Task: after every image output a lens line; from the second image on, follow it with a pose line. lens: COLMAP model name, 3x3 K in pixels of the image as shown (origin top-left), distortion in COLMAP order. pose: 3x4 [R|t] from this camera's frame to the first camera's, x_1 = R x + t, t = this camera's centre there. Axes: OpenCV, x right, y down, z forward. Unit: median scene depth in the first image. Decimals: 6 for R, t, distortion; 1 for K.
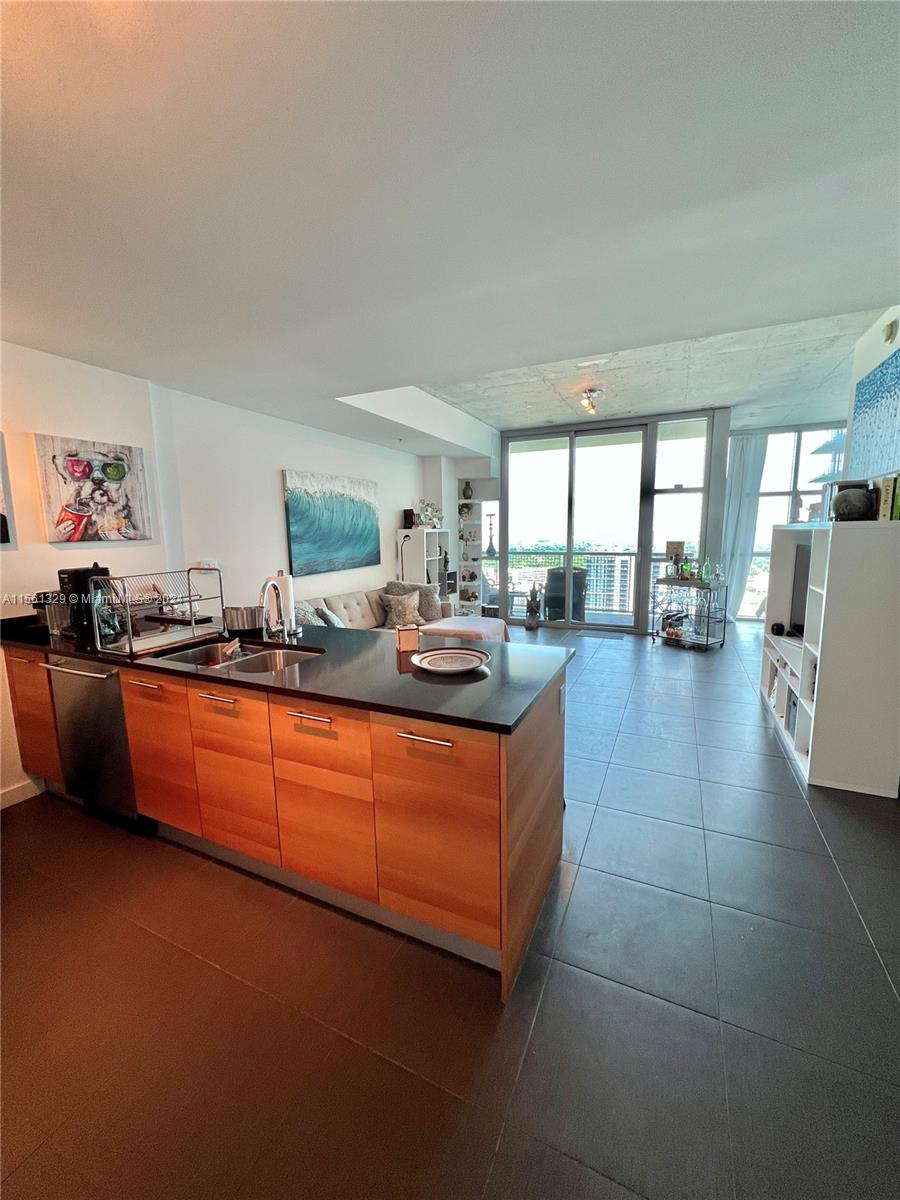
lens RADIAL K [[479.3, 0, 450.0], [0, 479.3, 600.0], [0, 0, 1]] dist [0.000754, 0.000188]
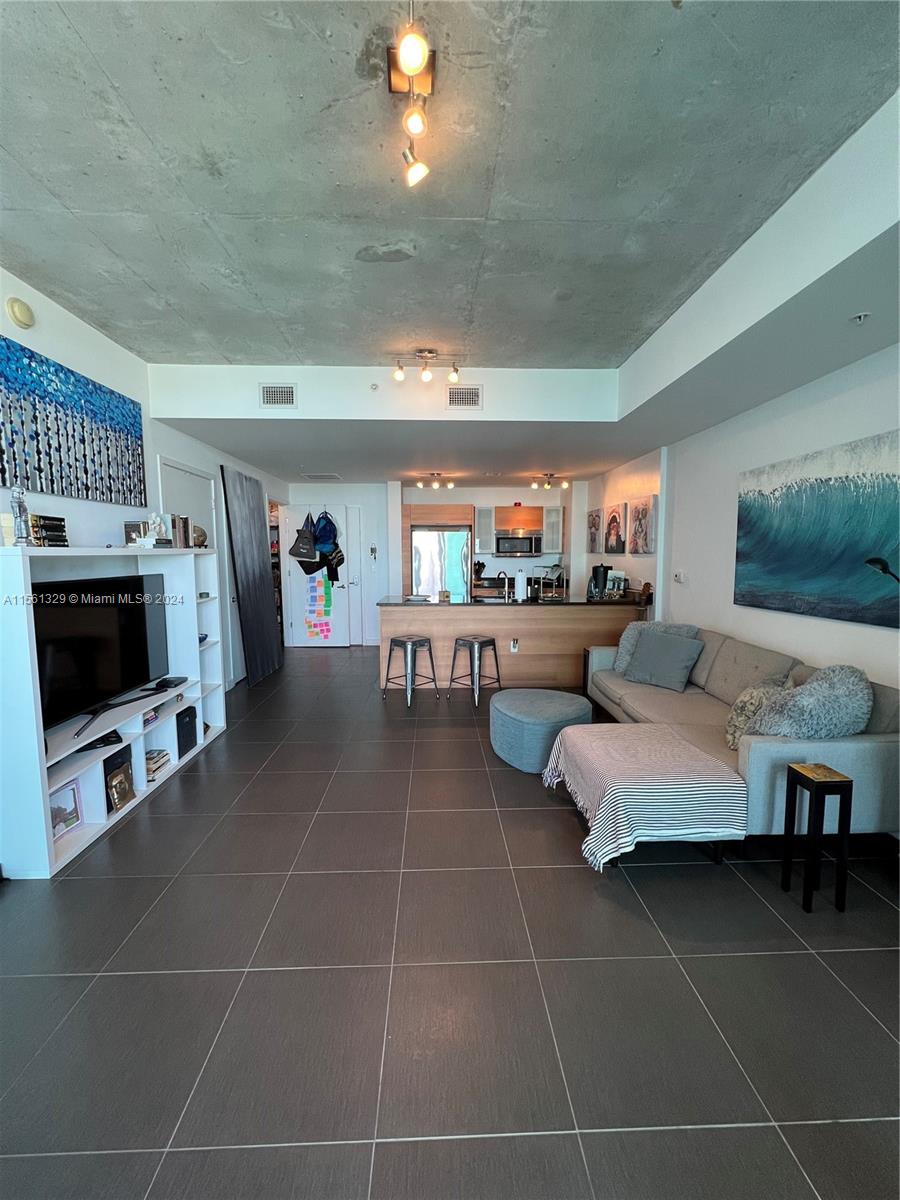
lens RADIAL K [[479.8, 0, 450.0], [0, 479.8, 600.0], [0, 0, 1]] dist [-0.002058, -0.000117]
pose [[-0.889058, 0.061903, -0.453590, 0.422900], [-0.049337, 0.972089, 0.229366, -0.195287], [0.455128, 0.226299, -0.861190, 1.334363]]
